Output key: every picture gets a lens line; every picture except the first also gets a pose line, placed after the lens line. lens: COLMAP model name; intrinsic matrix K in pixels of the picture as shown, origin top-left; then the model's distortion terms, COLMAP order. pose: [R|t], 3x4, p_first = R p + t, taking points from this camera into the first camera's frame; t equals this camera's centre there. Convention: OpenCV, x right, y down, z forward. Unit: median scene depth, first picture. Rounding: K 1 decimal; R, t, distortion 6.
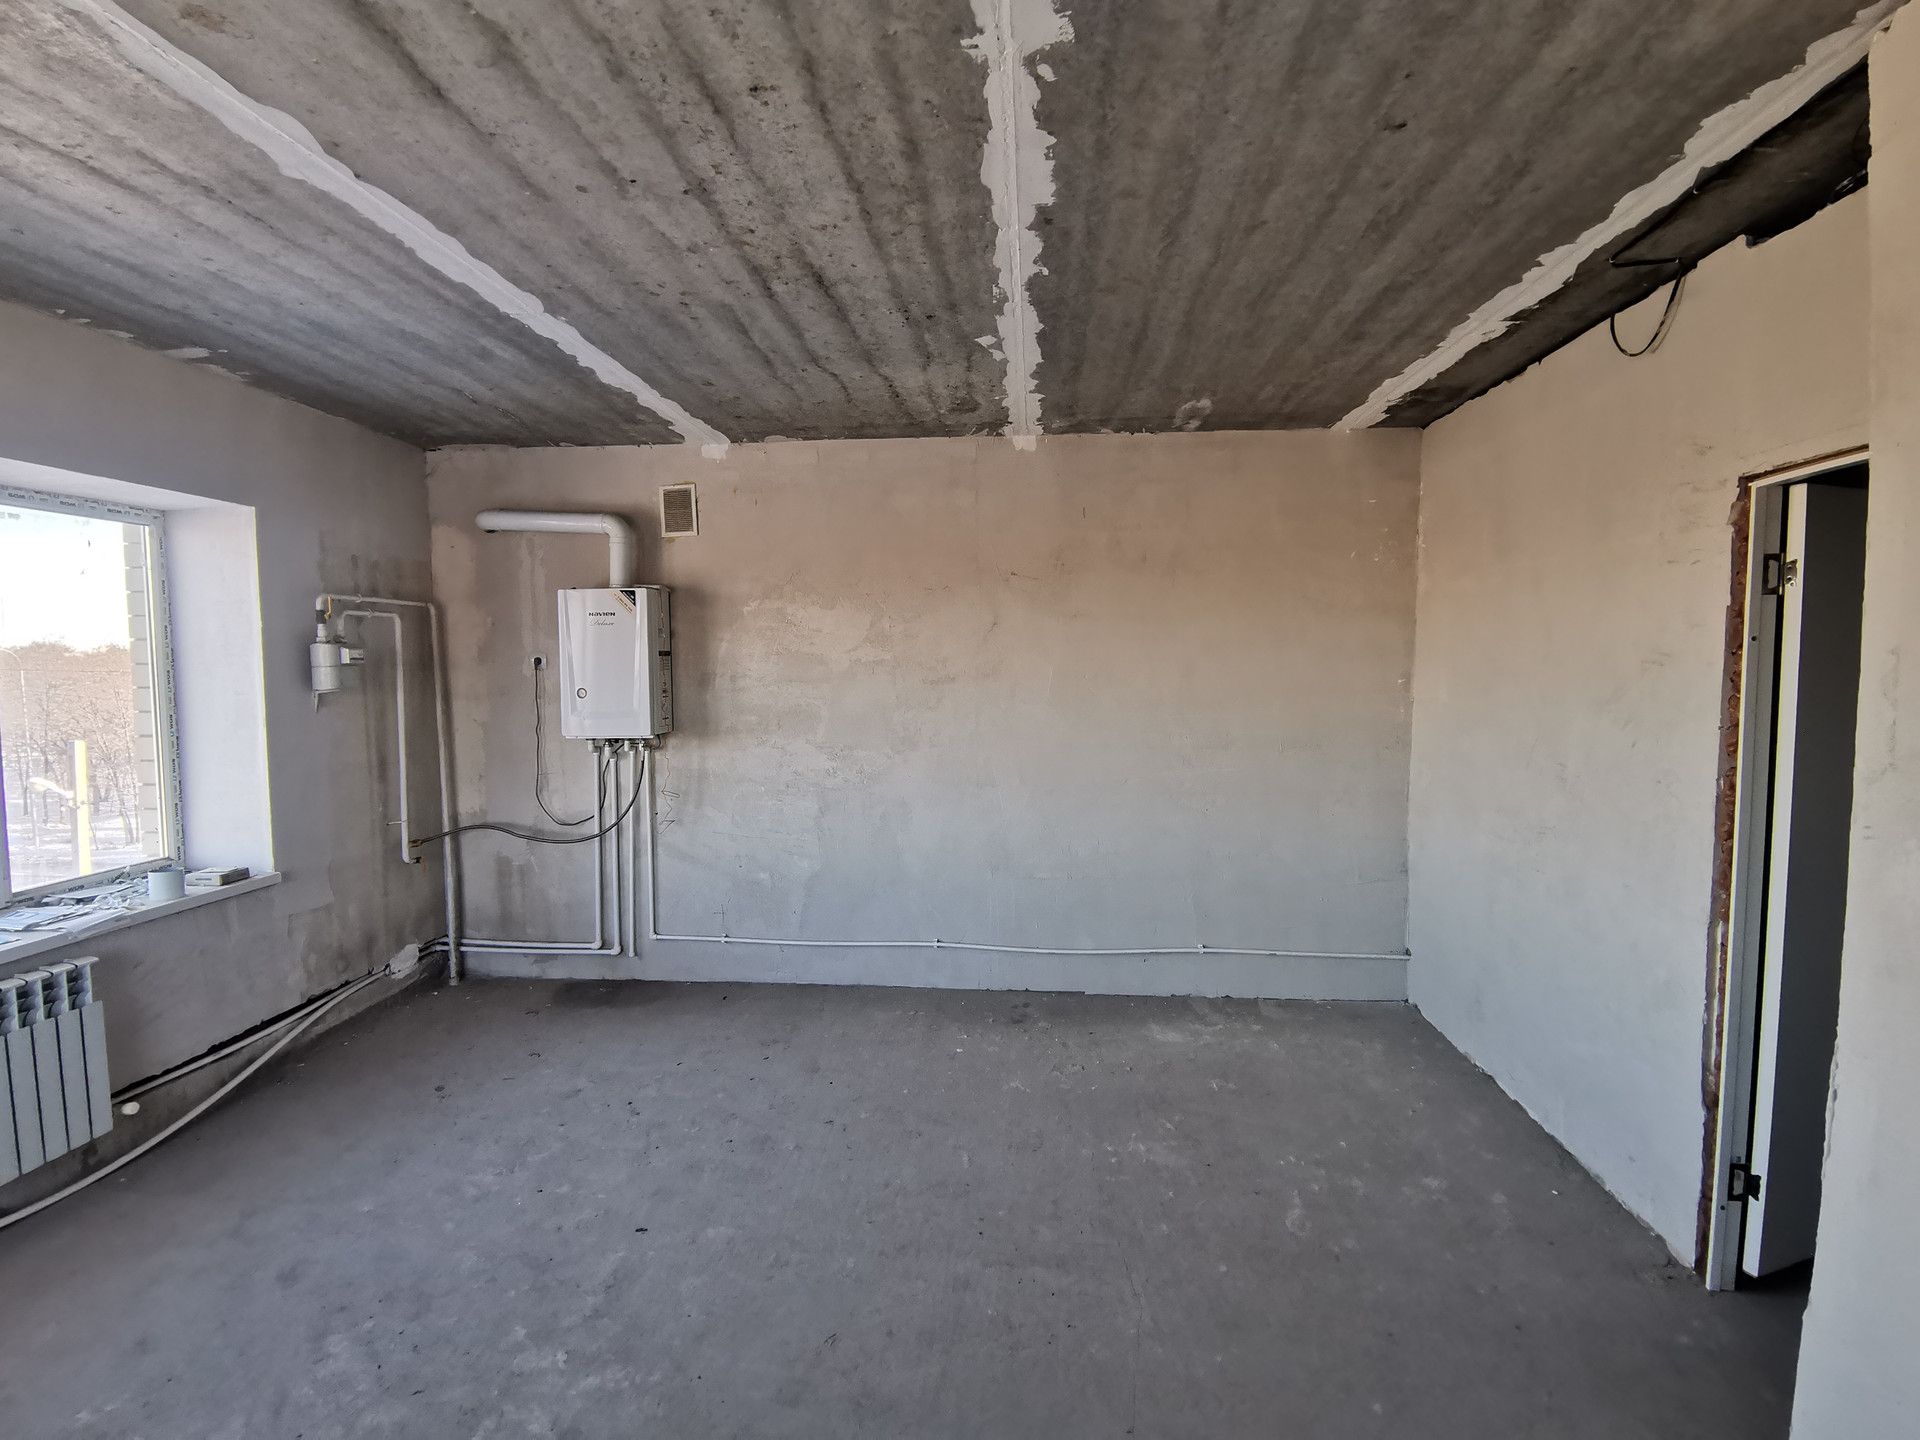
lens RADIAL K [[933.8, 0, 955.1], [0, 933.8, 721.2], [0, 0, 1]] dist [0.011940, -0.016647]
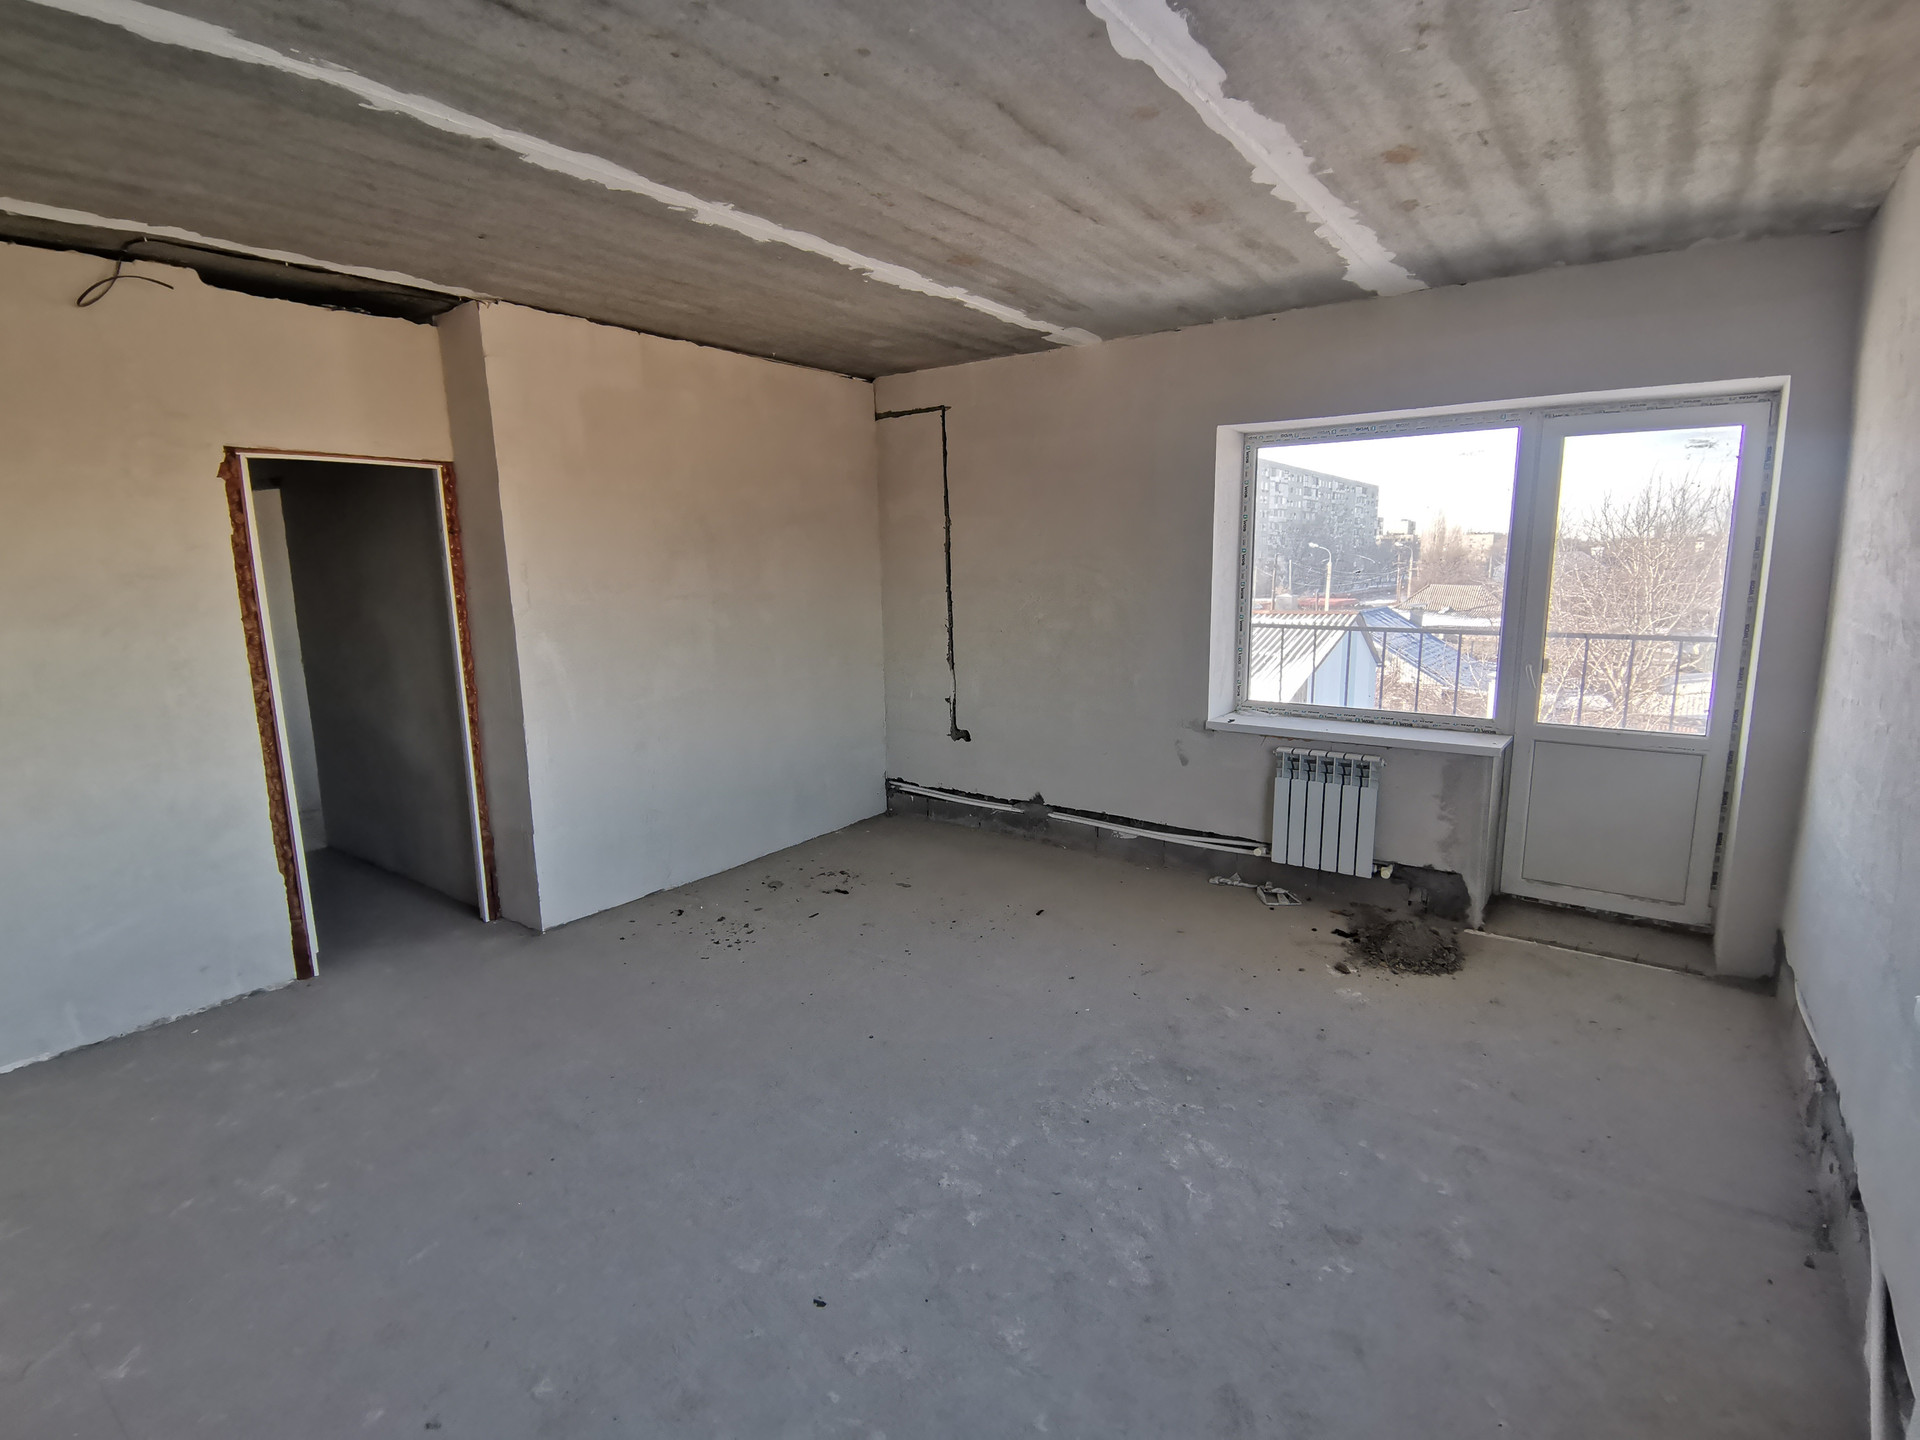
lens RADIAL K [[933.8, 0, 951.4], [0, 933.8, 719.0], [0, 0, 1]] dist [0.011940, -0.016647]
pose [[-0.854615, -0.074930, 0.513828, -0.503413], [0.049696, 0.973190, 0.224571, -0.064284], [-0.516879, 0.217457, -0.827978, 0.940484]]
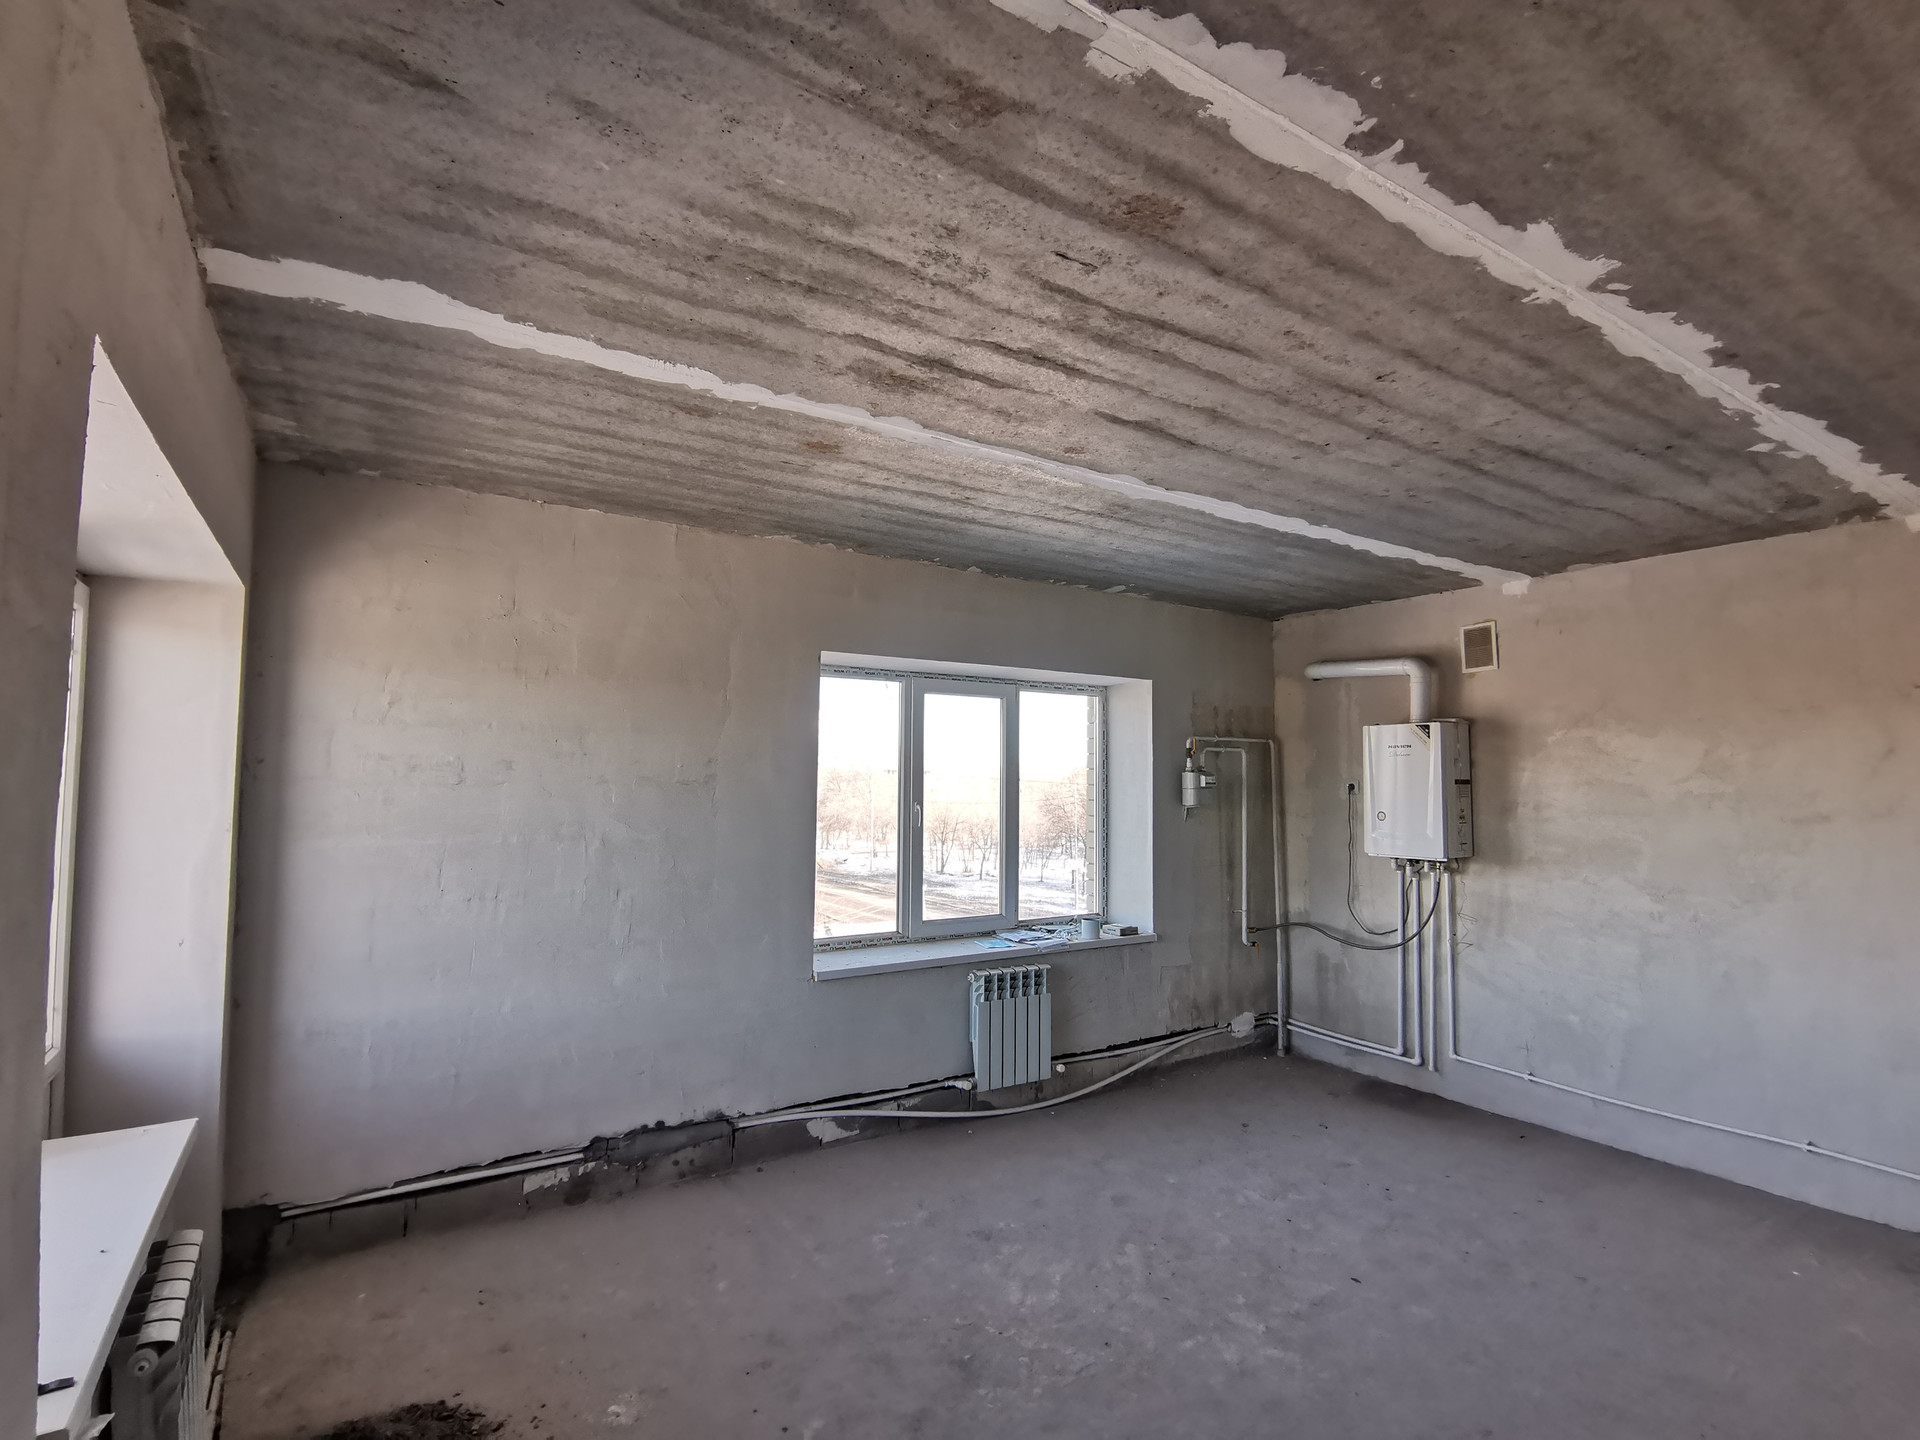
lens RADIAL K [[933.8, 0, 947.7], [0, 933.8, 718.6], [0, 0, 1]] dist [0.011940, -0.016647]
pose [[0.602269, -0.039833, -0.797299, 0.199361], [-0.064977, 0.992994, -0.098693, -0.001185], [0.795644, 0.111246, 0.595462, -0.110557]]
